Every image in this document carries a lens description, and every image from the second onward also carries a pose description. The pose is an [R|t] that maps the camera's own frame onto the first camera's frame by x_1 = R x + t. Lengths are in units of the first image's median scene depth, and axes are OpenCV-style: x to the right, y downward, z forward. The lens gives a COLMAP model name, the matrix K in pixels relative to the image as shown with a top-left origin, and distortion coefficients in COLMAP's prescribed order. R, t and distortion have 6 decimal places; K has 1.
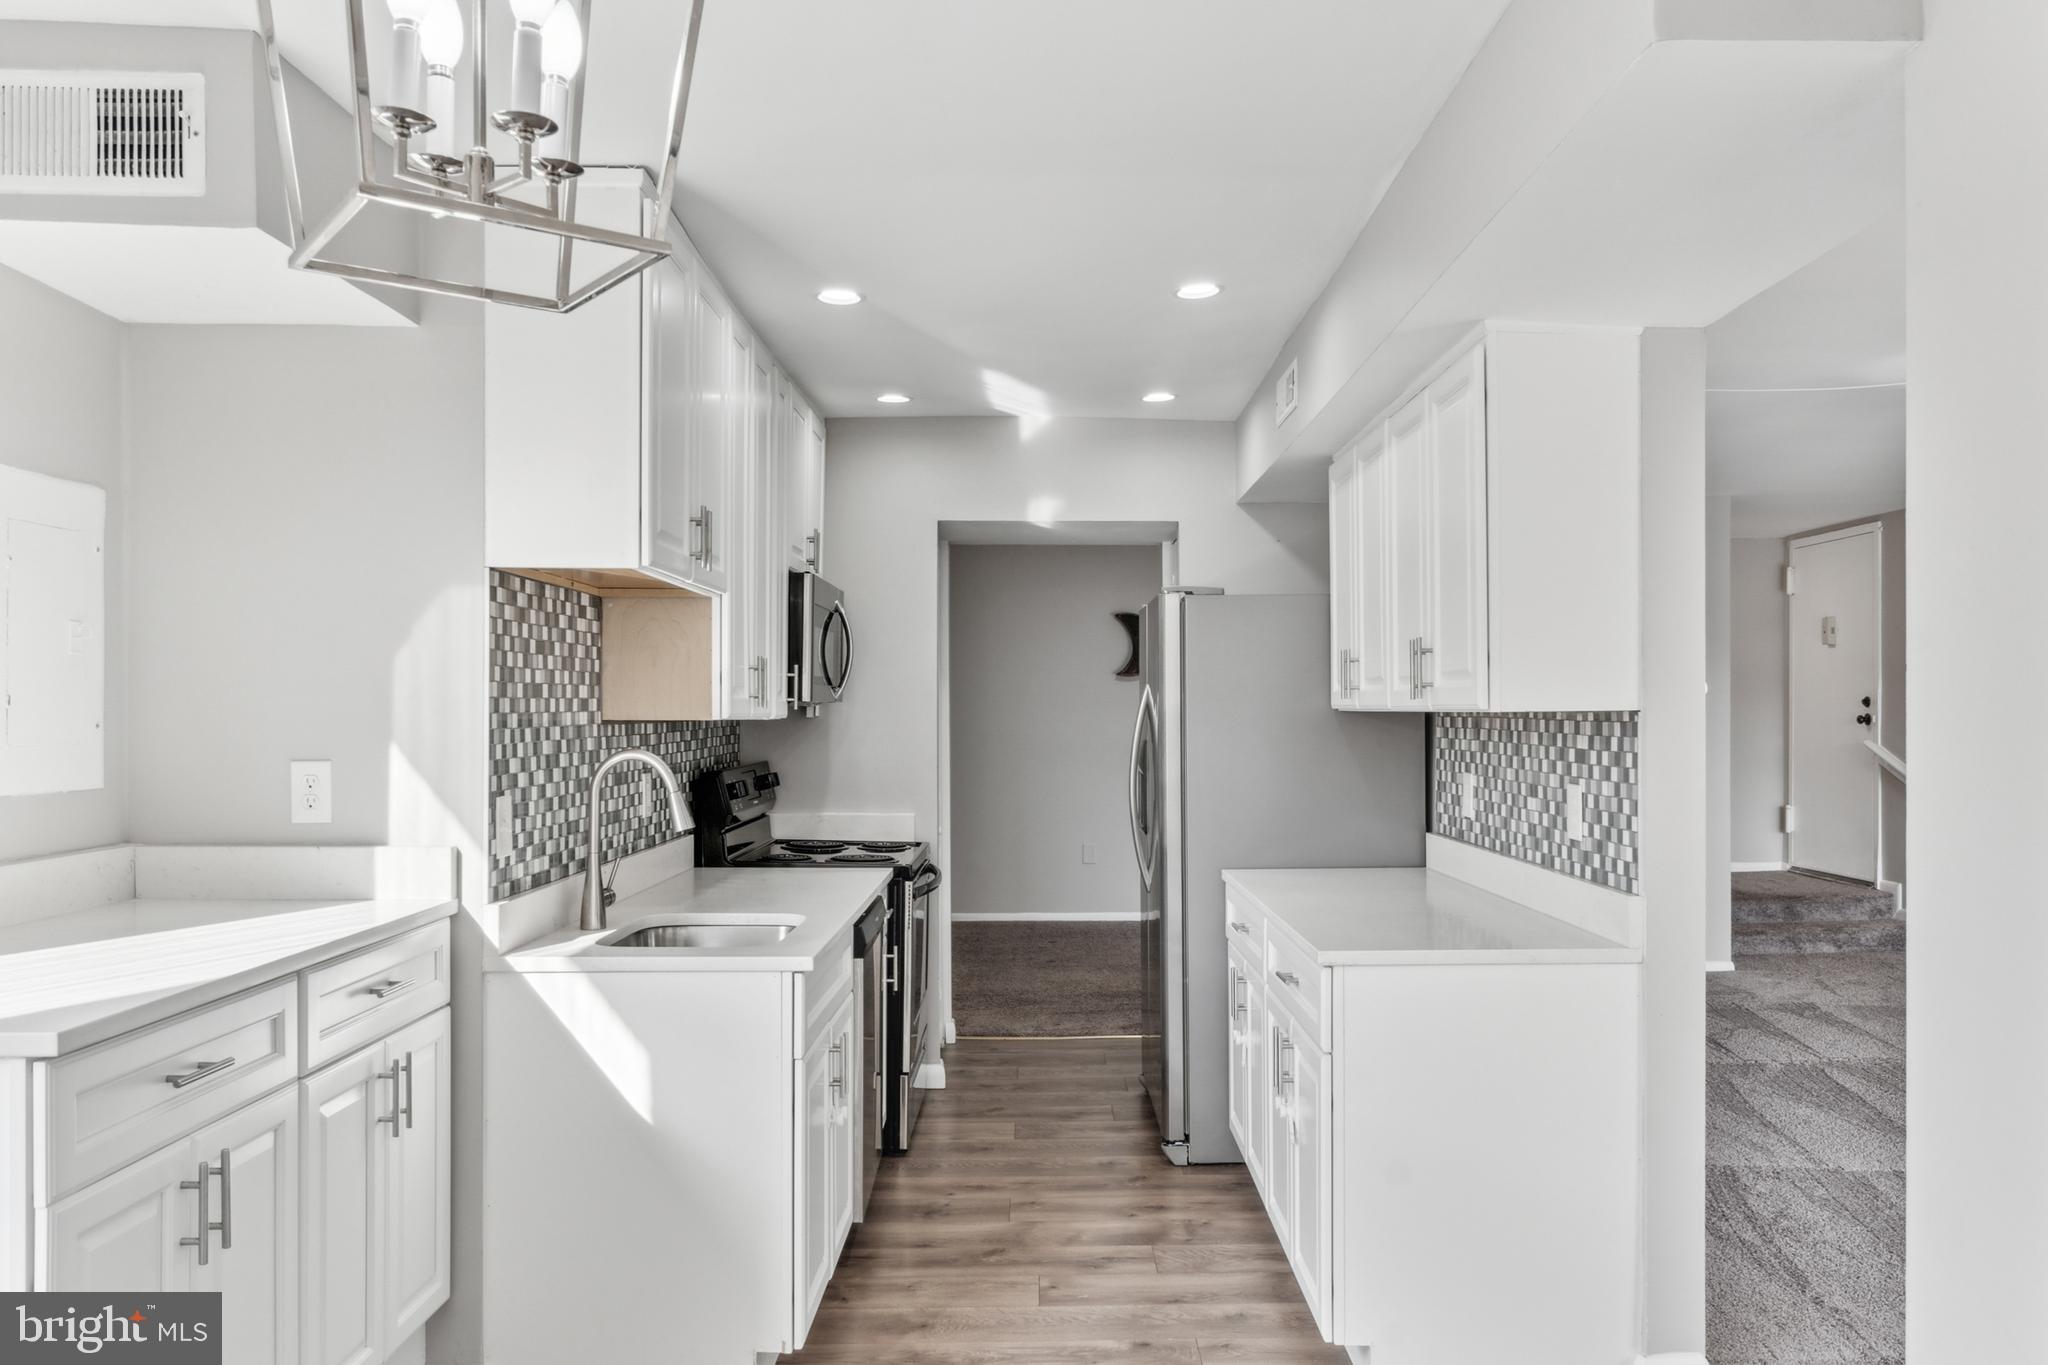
lens RADIAL K [[1516.2, 0, 1057.8], [0, 1516.2, 714.1], [0, 0, 1]] dist [-0.002660, -0.000700]
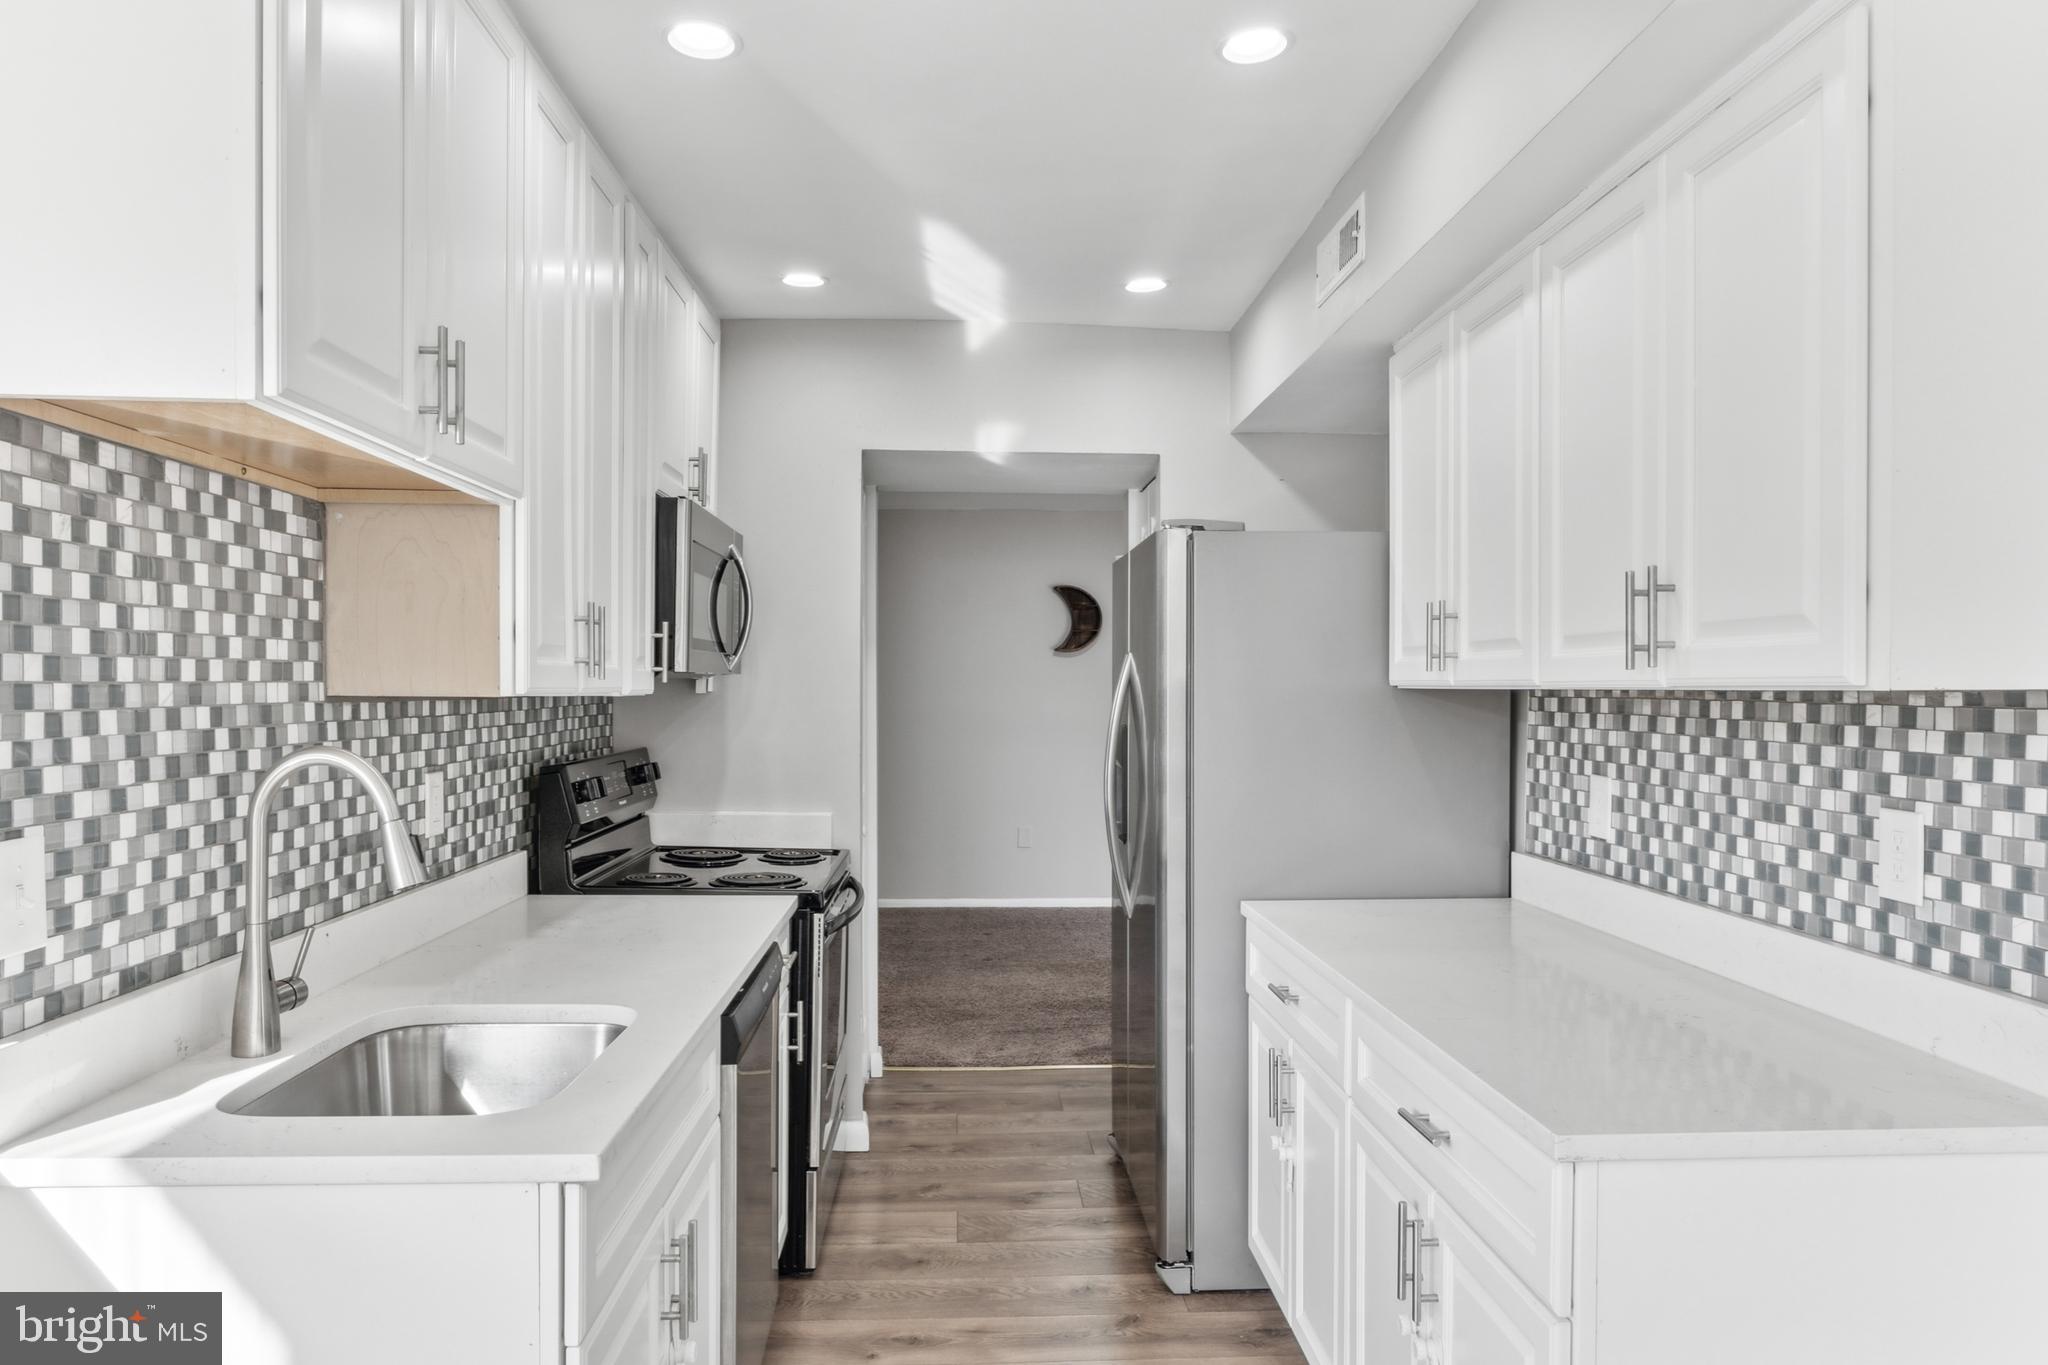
lens RADIAL K [[1311.5, 0, 1025.9], [0, 1311.5, 712.5], [0, 0, 1]] dist [0.000432, 0.000483]
pose [[0.999261, 0.004933, 0.038113, -0.020758], [-0.005538, 0.999860, 0.015786, 0.000500], [-0.038029, -0.015986, 0.999149, 0.340119]]
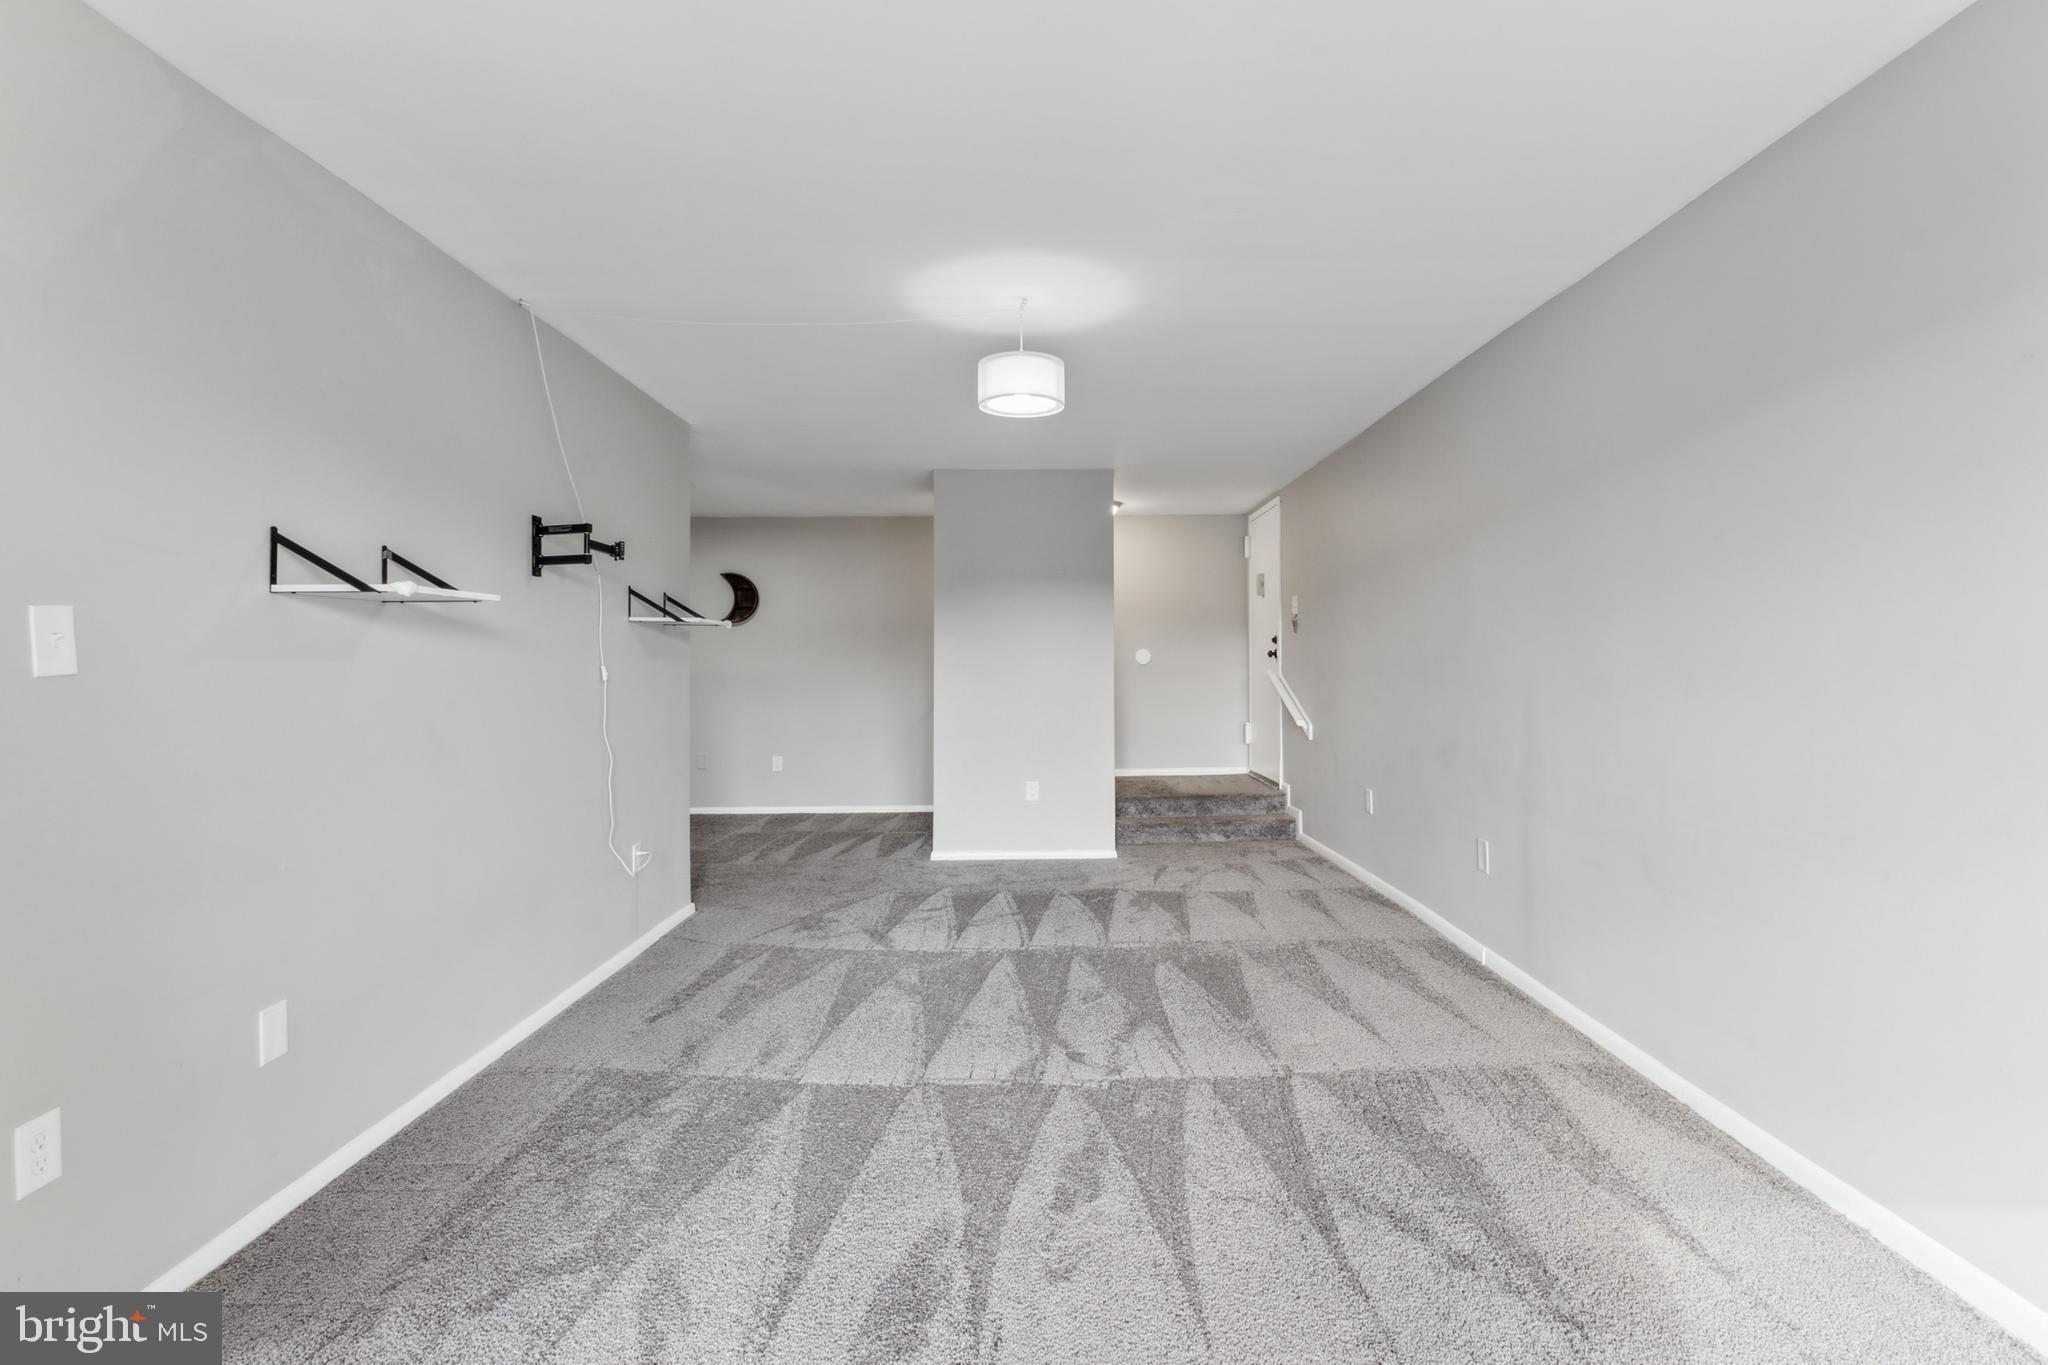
lens RADIAL K [[998.9, 0, 1053.9], [0, 998.9, 670.9], [0, 0, 1]] dist [-0.011458, -0.000032]
pose [[0.999994, -0.001885, -0.002984, 0.630187], [0.001901, 0.999984, 0.005308, 0.022767], [0.002974, -0.005314, 0.999981, 0.311050]]
